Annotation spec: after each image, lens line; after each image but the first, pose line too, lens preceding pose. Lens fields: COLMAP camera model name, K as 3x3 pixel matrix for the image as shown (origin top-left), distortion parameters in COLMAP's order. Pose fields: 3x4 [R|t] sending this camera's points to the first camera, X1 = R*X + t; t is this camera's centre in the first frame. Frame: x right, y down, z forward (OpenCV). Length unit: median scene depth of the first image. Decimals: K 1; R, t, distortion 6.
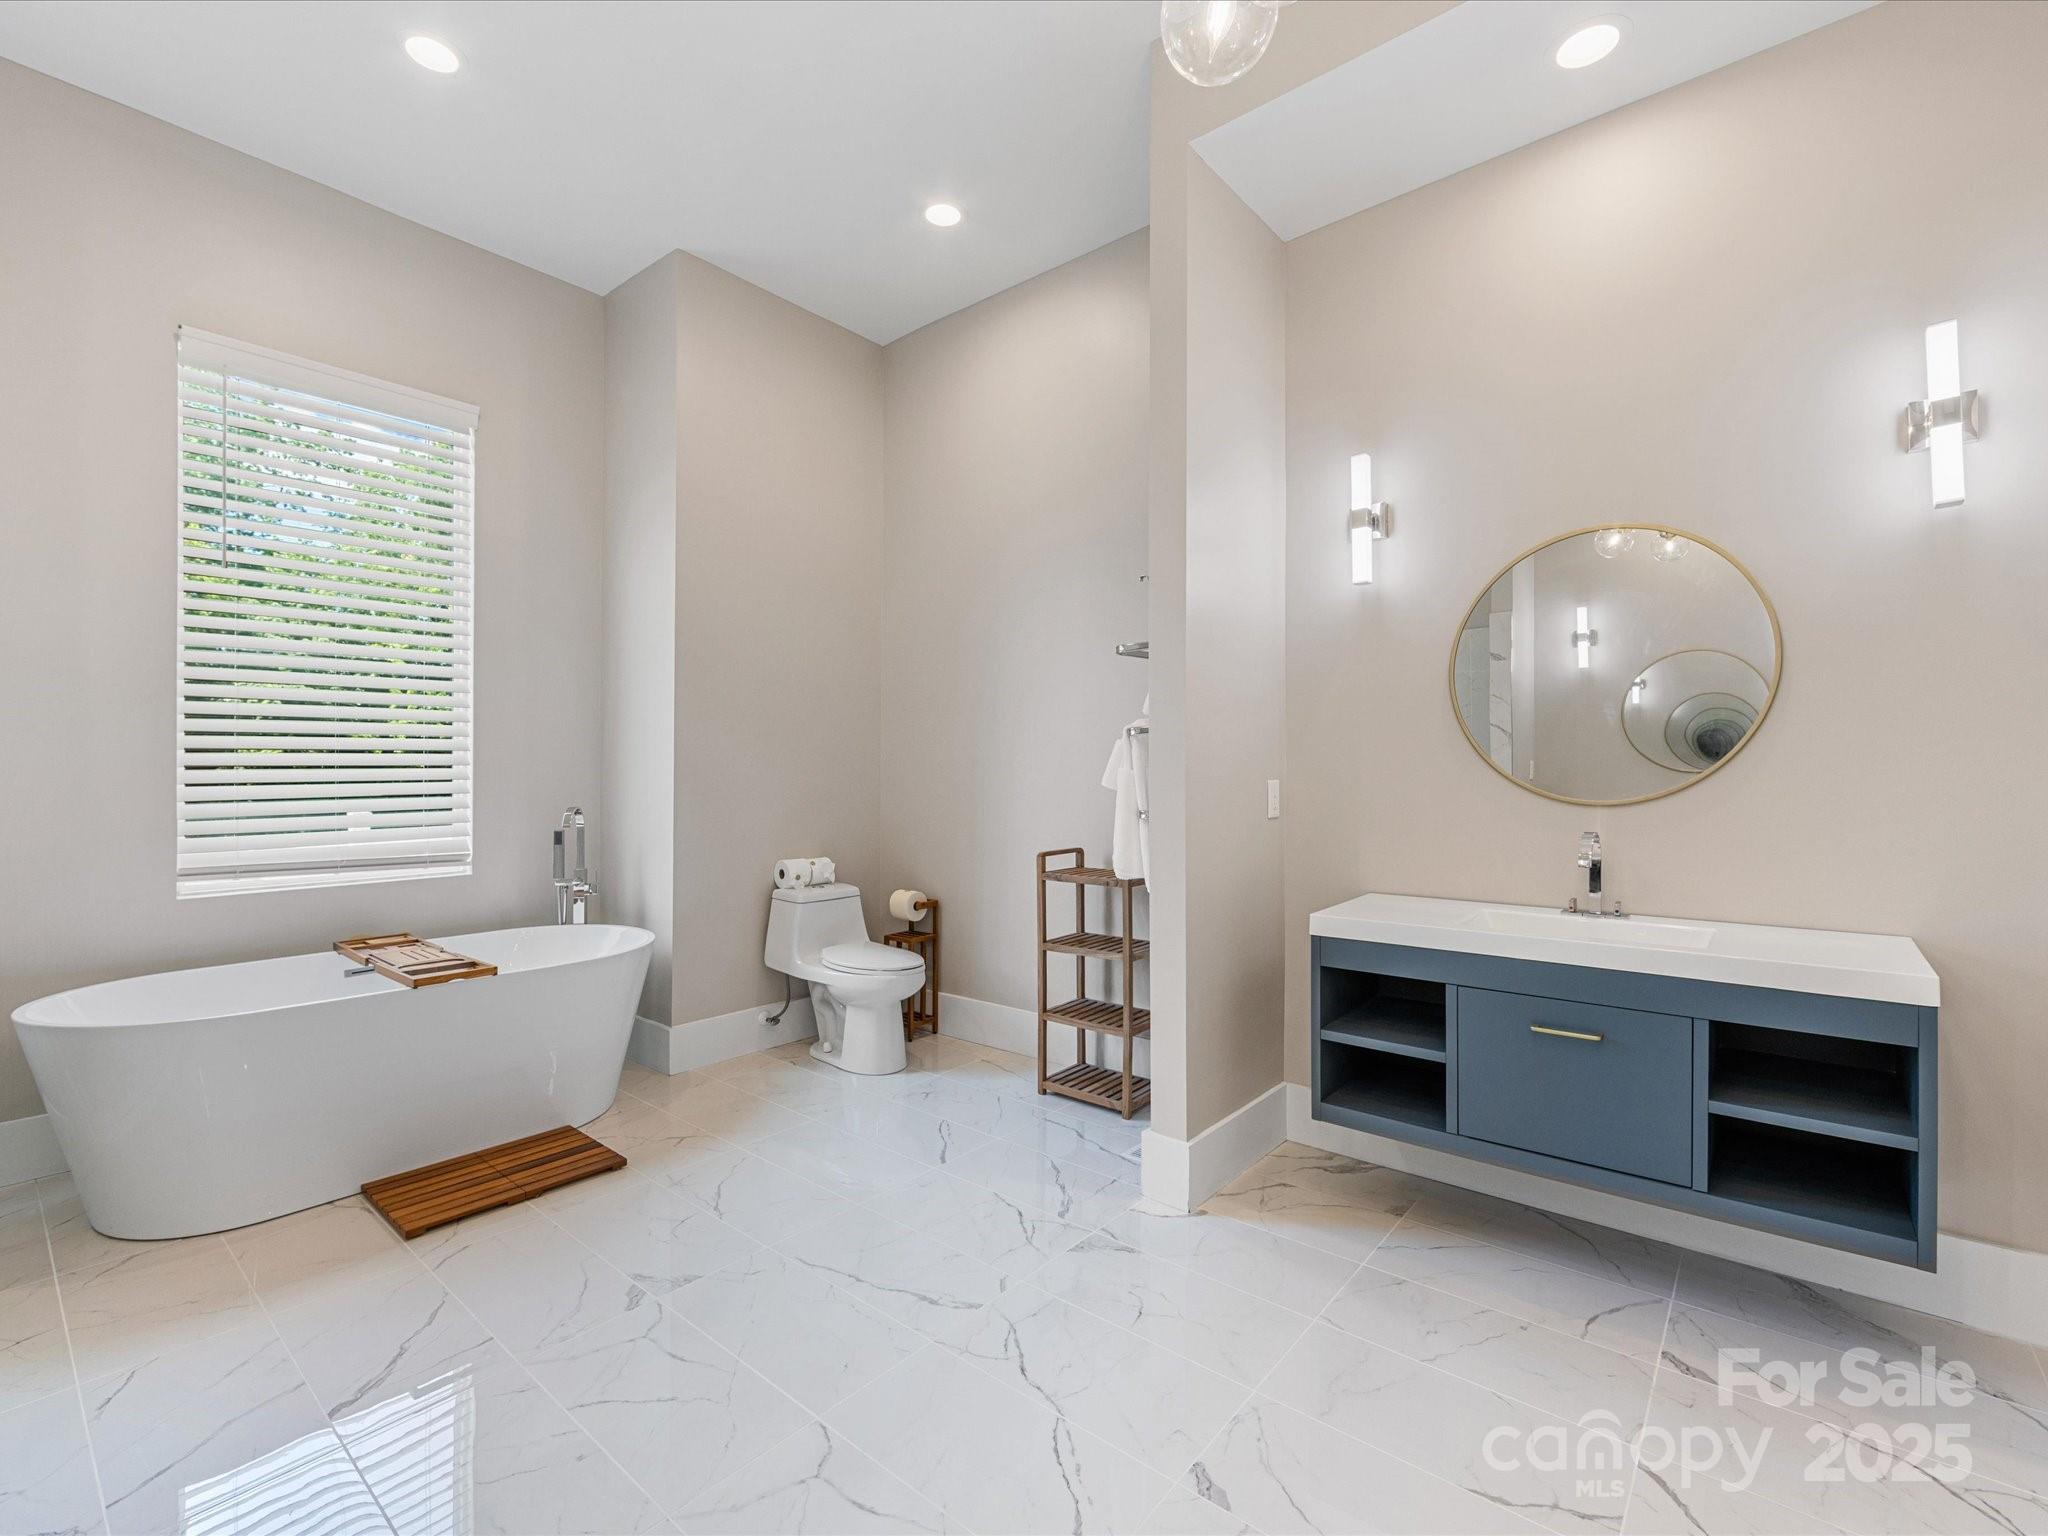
lens RADIAL K [[916.9, 0, 1020.3], [0, 916.9, 763.7], [0, 0, 1]] dist [0.002536, 0.000072]
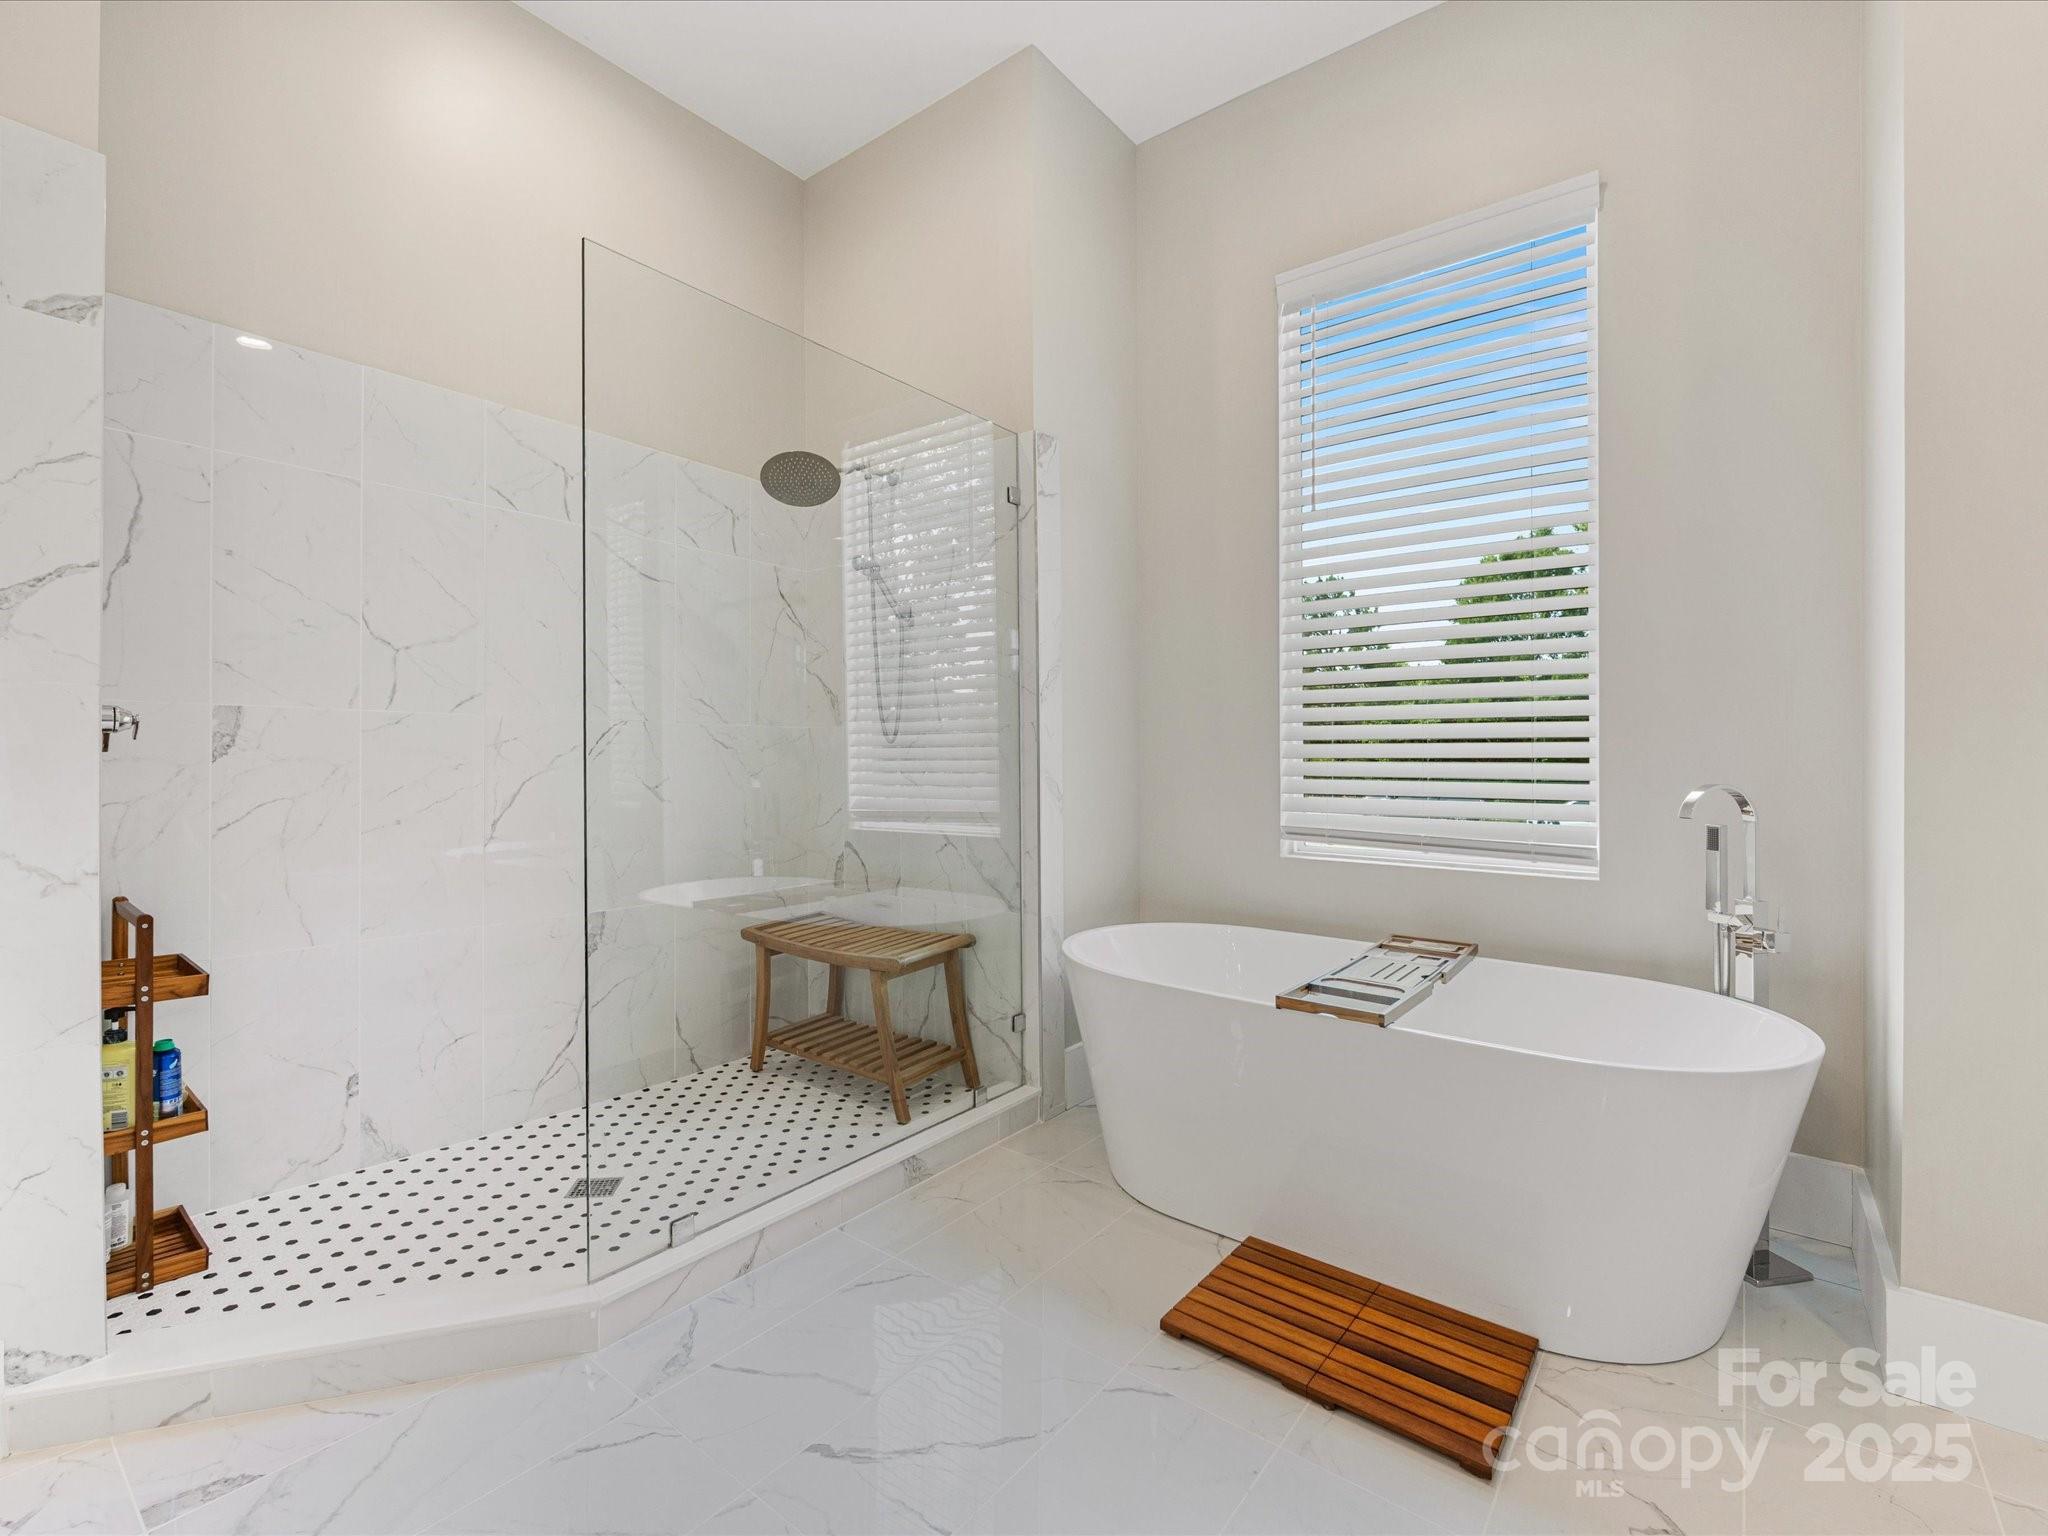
lens RADIAL K [[916.9, 0, 1021.3], [0, 916.9, 759.6], [0, 0, 1]] dist [0.002536, 0.000072]
pose [[0.029349, 0.001396, -0.999568, 0.058378], [-0.005058, 0.999986, 0.001248, 0.043258], [0.999556, 0.005020, 0.029356, 0.690974]]
